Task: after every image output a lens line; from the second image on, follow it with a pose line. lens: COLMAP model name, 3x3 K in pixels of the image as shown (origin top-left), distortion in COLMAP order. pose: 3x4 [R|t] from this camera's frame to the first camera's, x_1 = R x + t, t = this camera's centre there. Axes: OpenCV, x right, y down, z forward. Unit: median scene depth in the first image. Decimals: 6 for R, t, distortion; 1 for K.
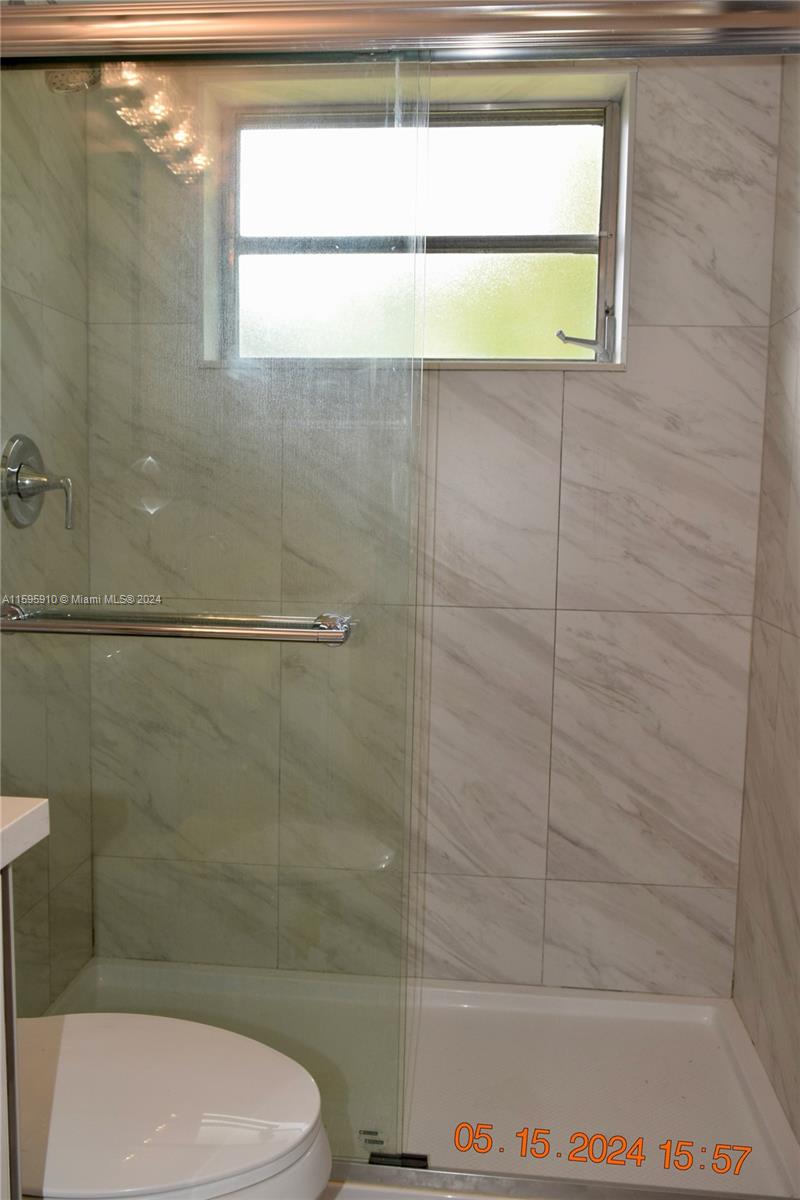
lens RADIAL K [[1044.9, 0, 393.7], [0, 1044.9, 598.6], [0, 0, 1]] dist [-0.010769, -0.007916]
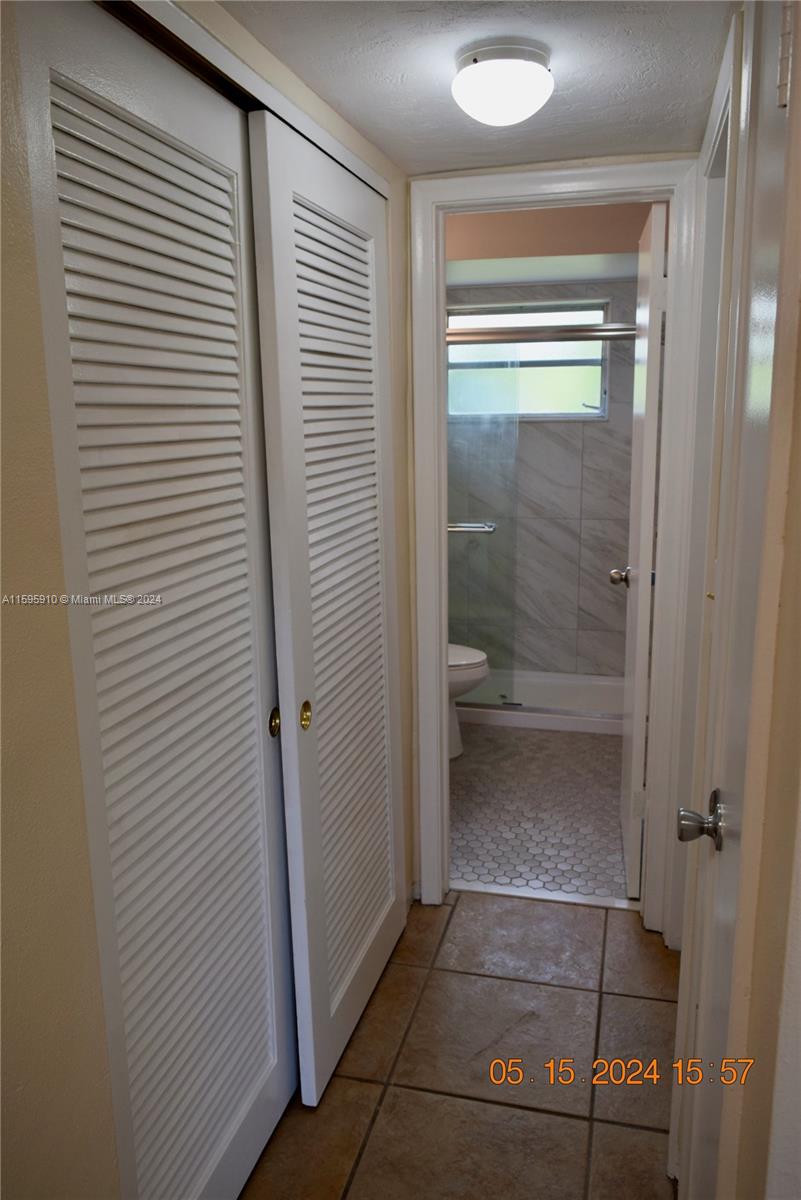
lens RADIAL K [[918.2, 0, 376.9], [0, 918.2, 591.5], [0, 0, 1]] dist [0.004719, 0.002054]
pose [[0.982258, 0.001316, -0.187531, 0.088550], [0.017476, 0.994982, 0.098516, -0.040603], [0.186720, -0.100046, 0.977306, -1.201456]]
